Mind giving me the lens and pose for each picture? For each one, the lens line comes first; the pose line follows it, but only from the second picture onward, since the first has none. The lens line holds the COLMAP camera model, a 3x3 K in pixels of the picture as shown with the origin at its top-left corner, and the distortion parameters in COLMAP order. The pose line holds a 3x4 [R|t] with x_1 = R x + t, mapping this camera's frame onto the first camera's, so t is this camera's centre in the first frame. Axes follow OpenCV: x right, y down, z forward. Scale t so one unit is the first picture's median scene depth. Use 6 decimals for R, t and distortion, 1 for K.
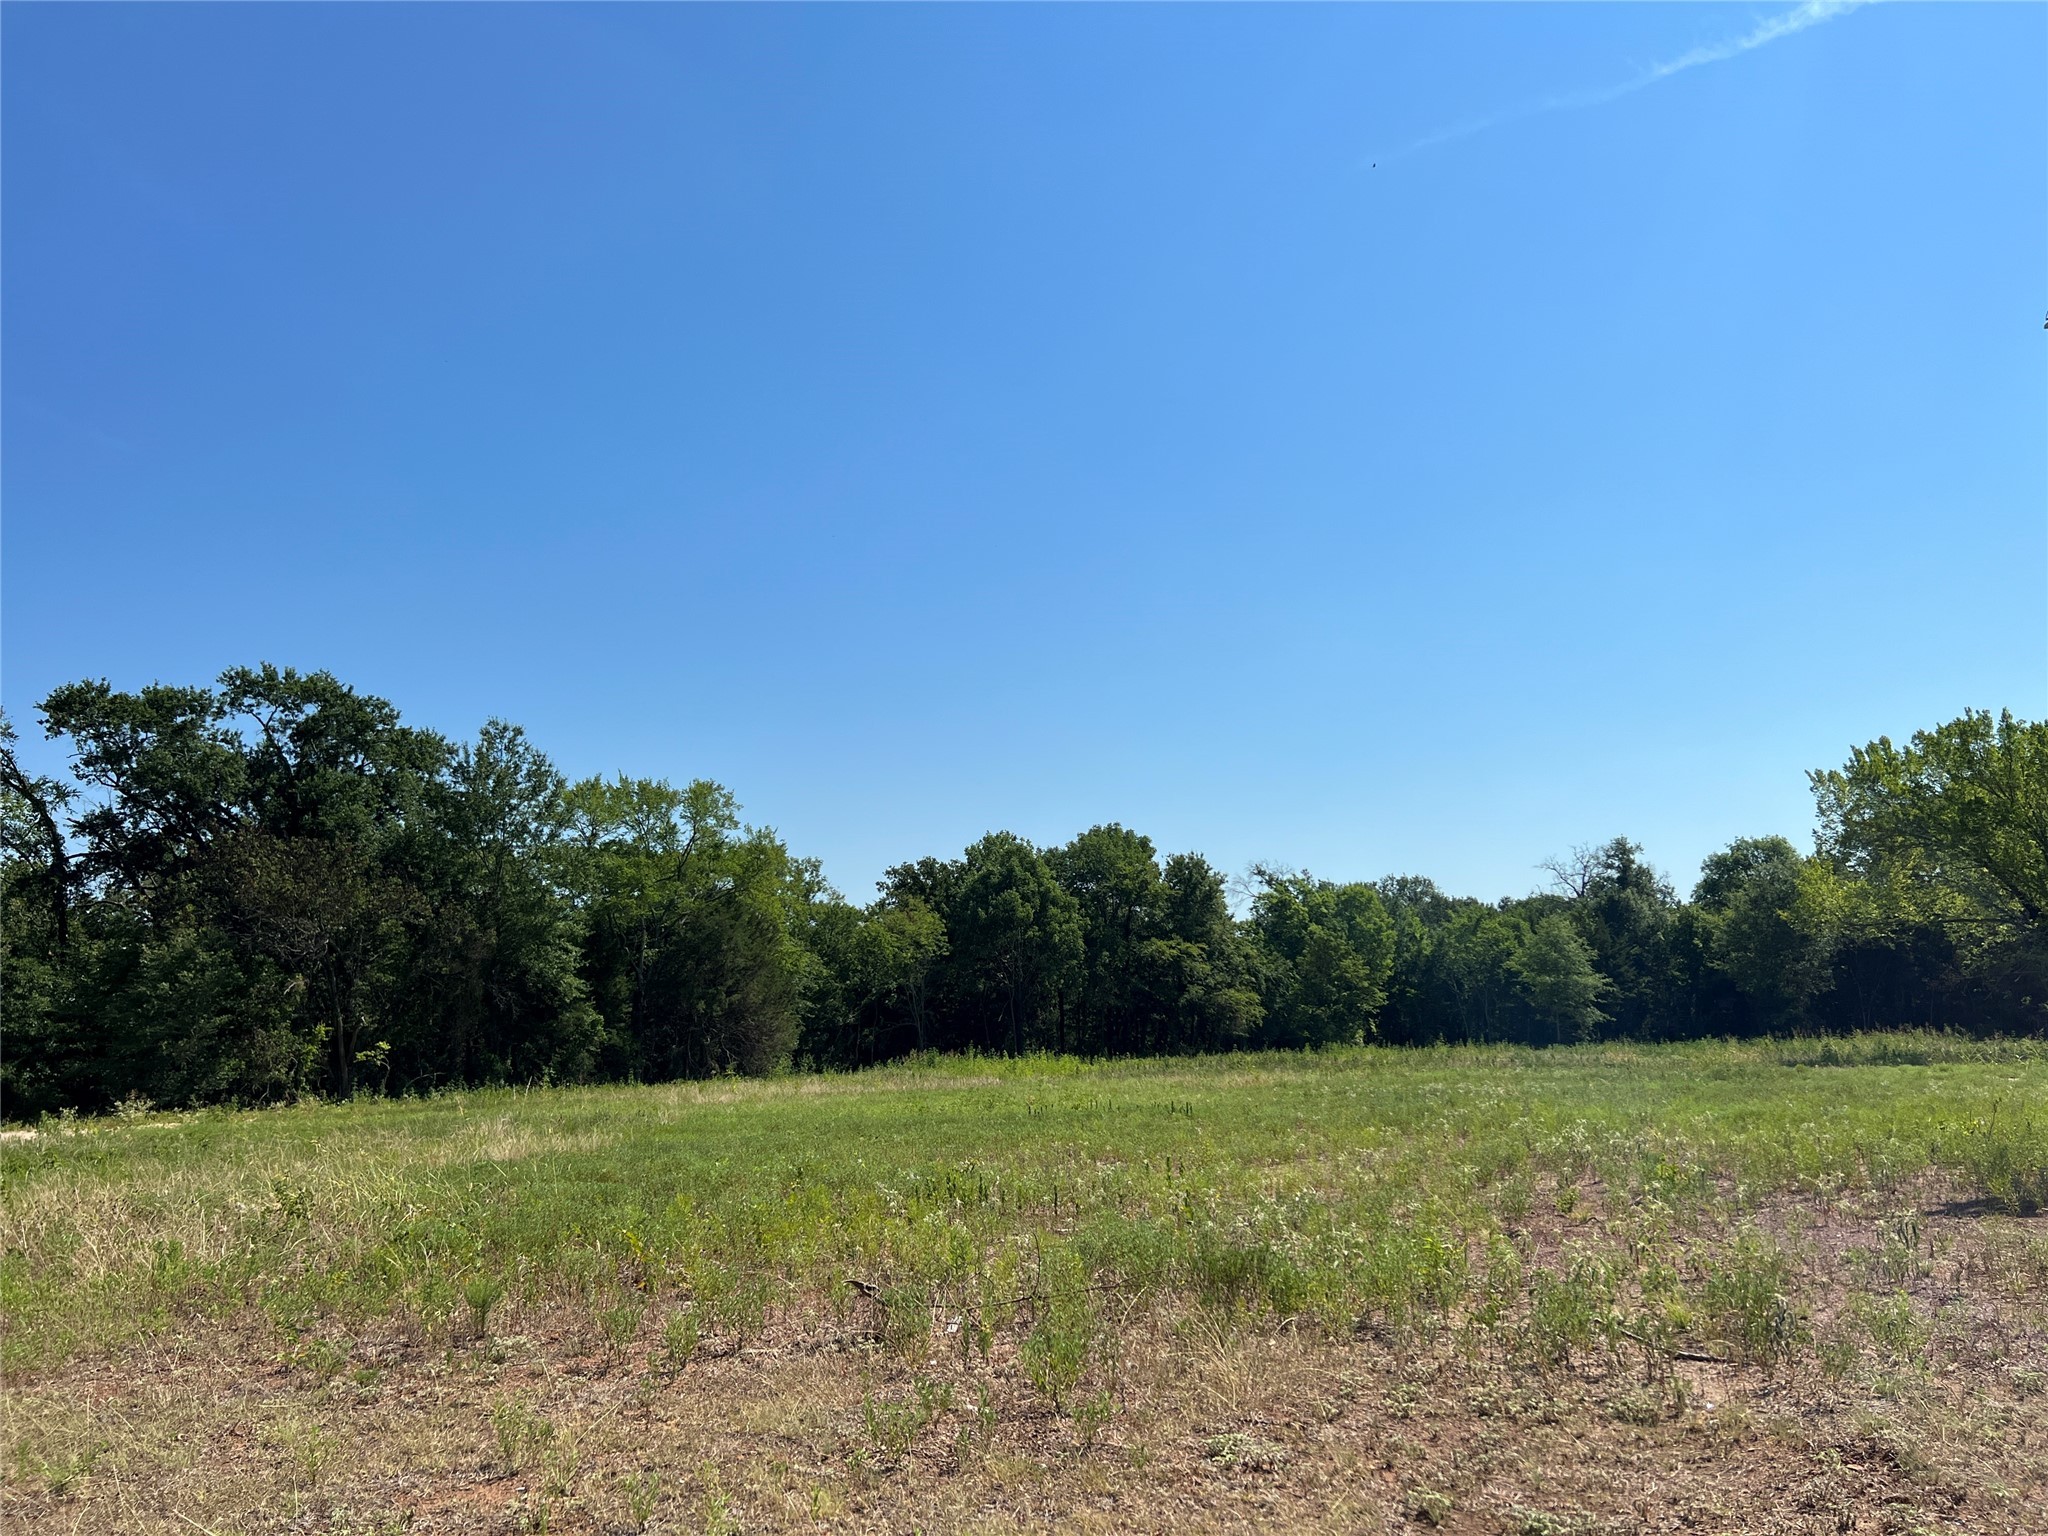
lens RADIAL K [[1546.8, 0, 1024.2], [0, 1546.8, 775.6], [0, 0, 1]] dist [0.070632, -0.054776]
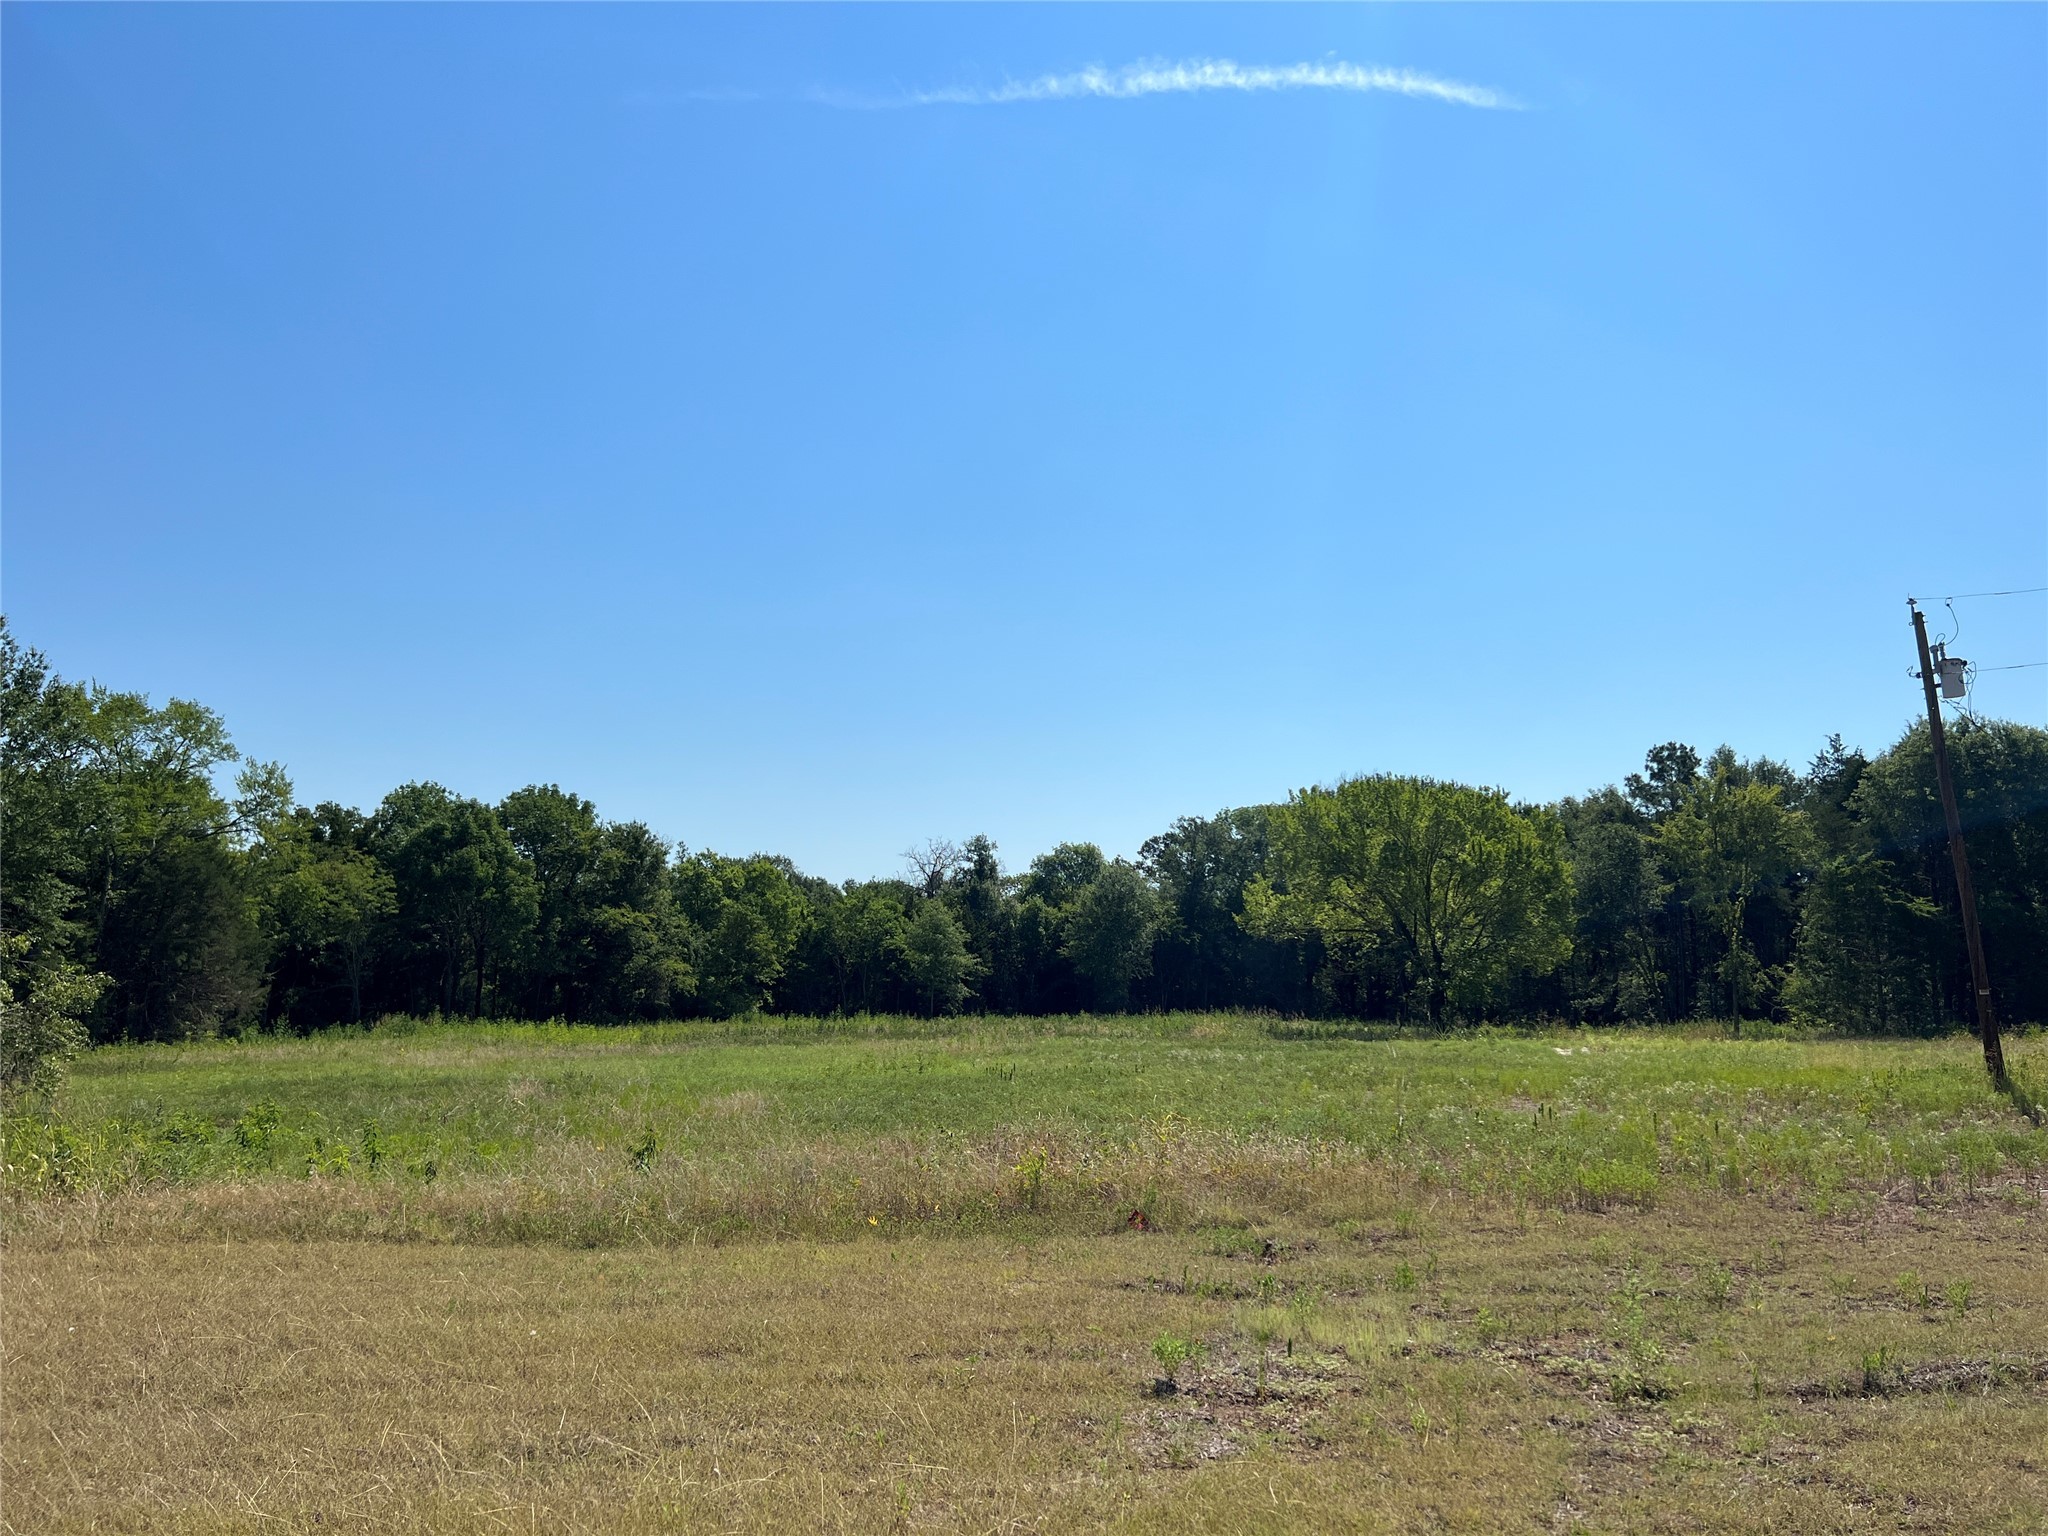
lens RADIAL K [[1546.8, 0, 1035.4], [0, 1546.8, 767.3], [0, 0, 1]] dist [0.070632, -0.054776]
pose [[0.867059, 0.097673, 0.488538, -0.154910], [-0.104832, 0.994408, -0.012755, 0.000655], [-0.487052, -0.040155, 0.872450, -0.001071]]
